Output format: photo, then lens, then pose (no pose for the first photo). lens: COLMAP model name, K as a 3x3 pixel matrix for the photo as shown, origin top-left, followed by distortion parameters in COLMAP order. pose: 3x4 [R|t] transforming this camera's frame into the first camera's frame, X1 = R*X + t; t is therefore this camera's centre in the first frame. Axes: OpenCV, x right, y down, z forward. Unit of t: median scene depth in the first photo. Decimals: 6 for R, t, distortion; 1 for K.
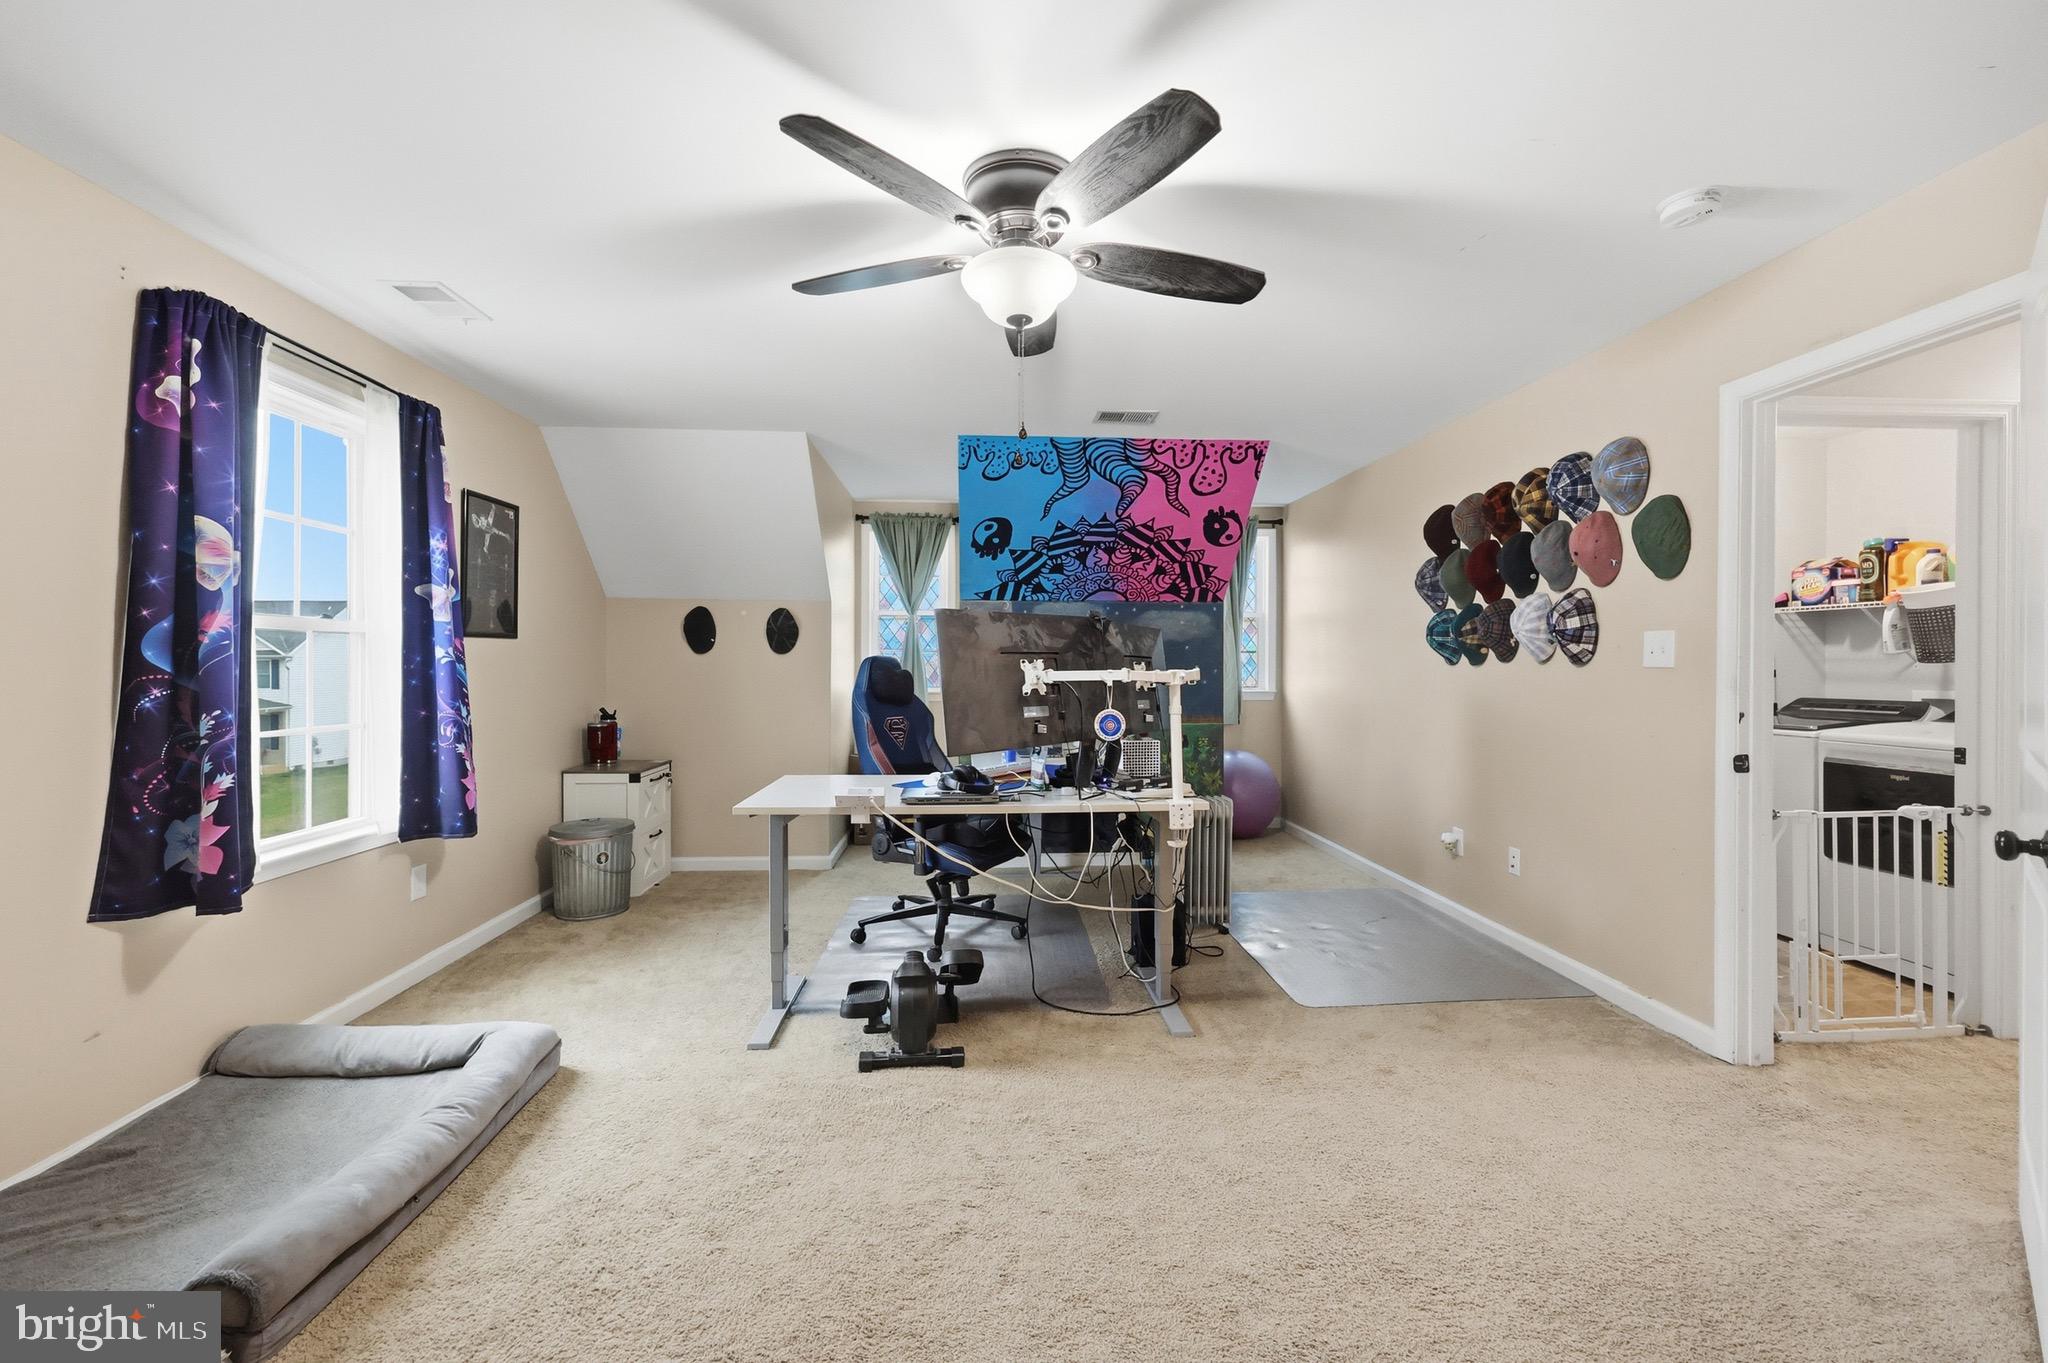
lens RADIAL K [[835.1, 0, 1025.1], [0, 835.1, 672.8], [0, 0, 1]] dist [-0.001832, 0.000254]
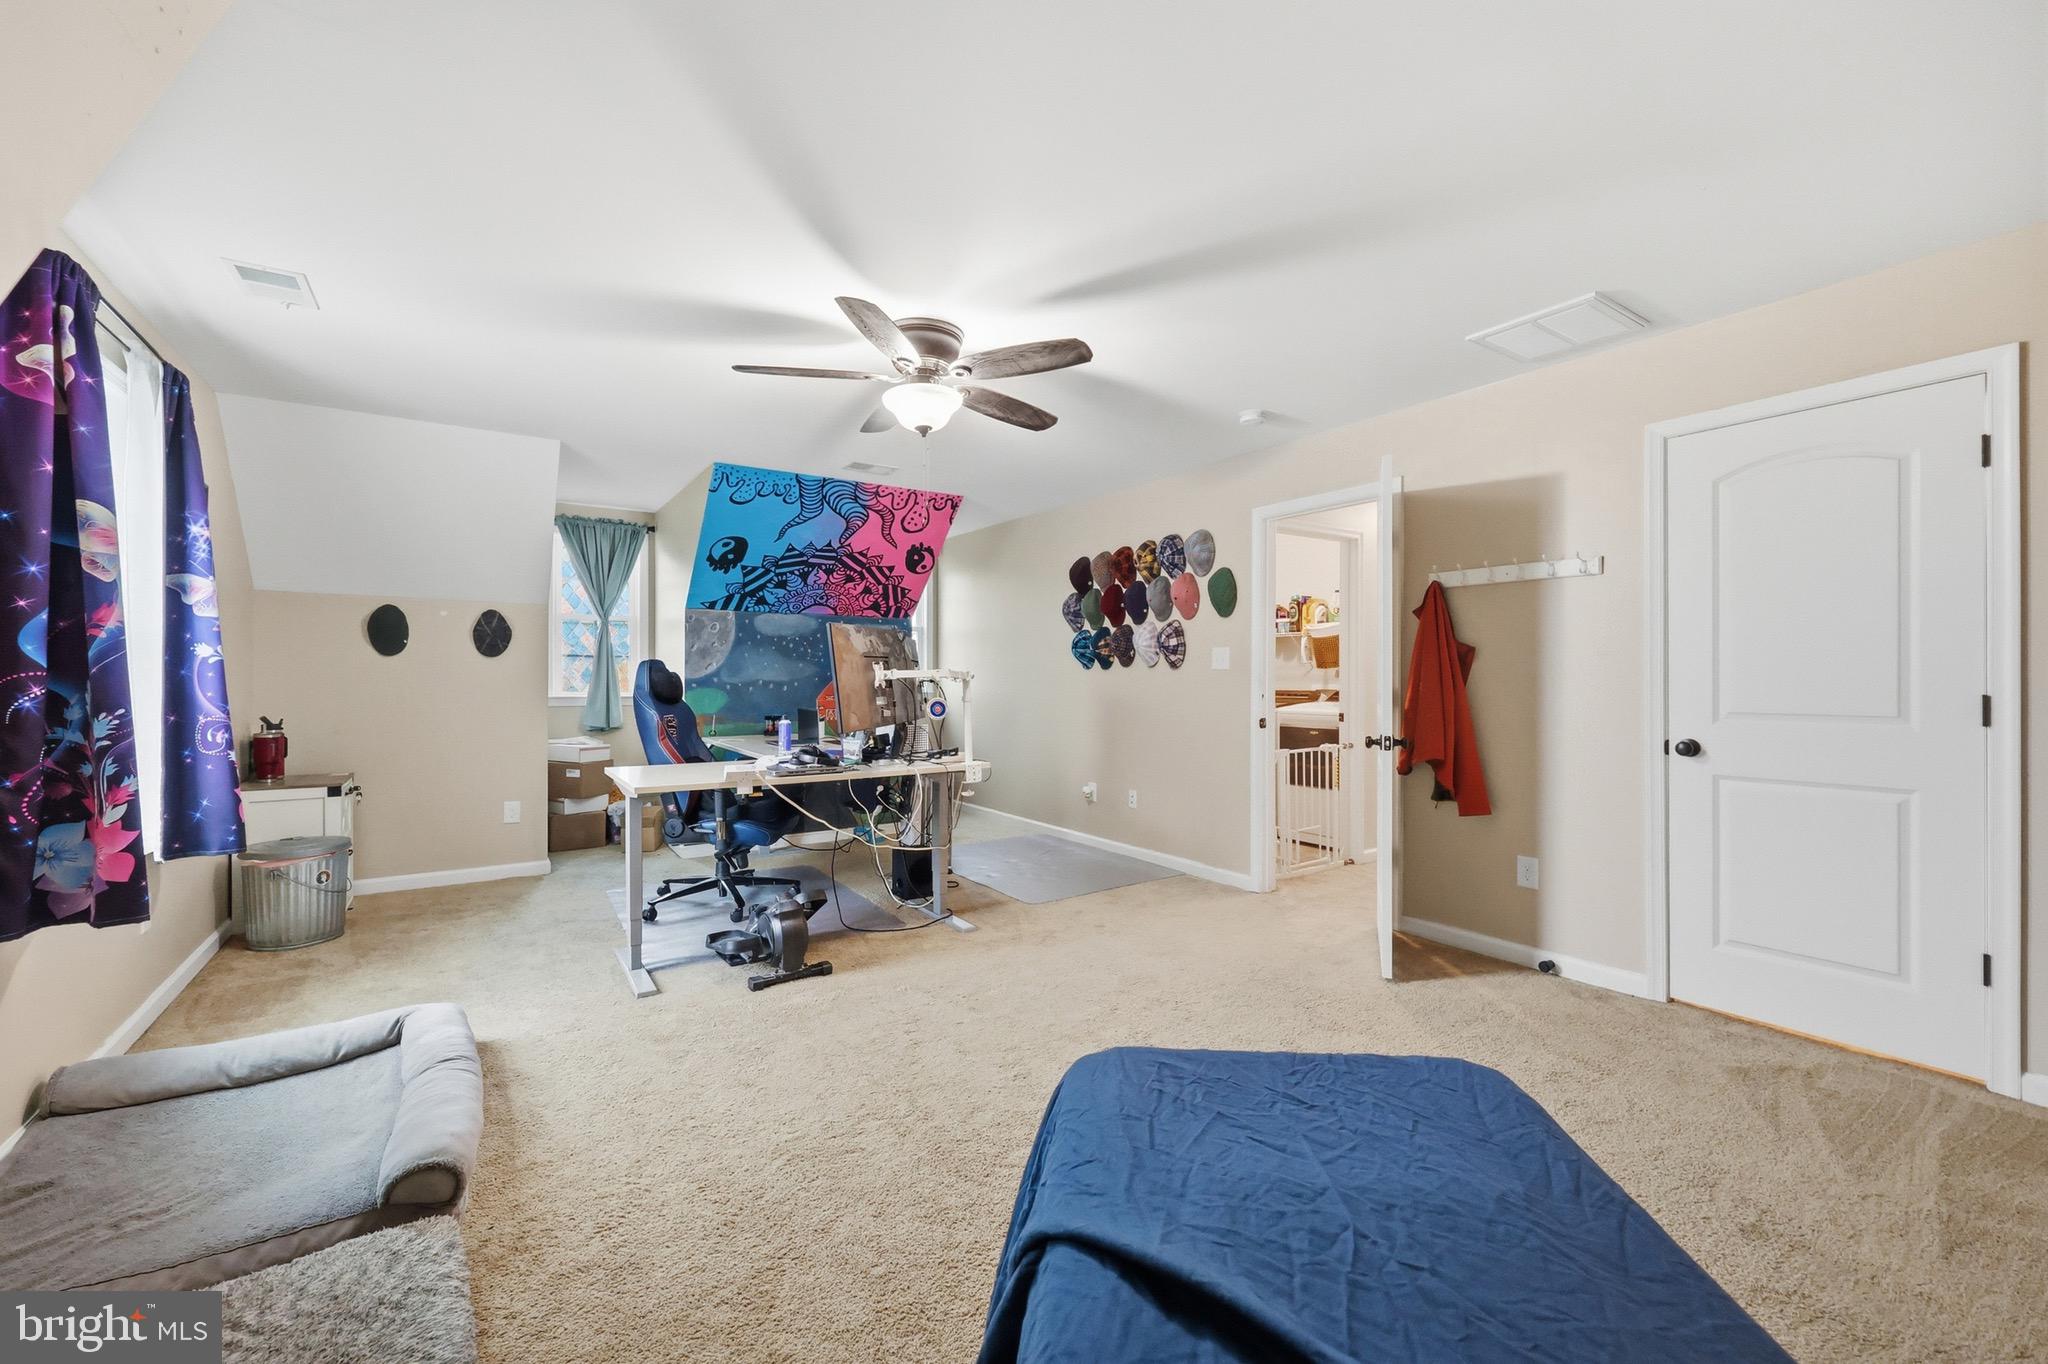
lens RADIAL K [[824.8, 0, 1024.5], [0, 824.8, 683.4], [0, 0, 1]] dist [-0.002058, 0.000115]
pose [[0.865772, -0.006313, 0.500399, -0.329300], [0.005212, 0.999980, 0.003598, 0.010790], [-0.500412, -0.000507, 0.865787, -0.191986]]
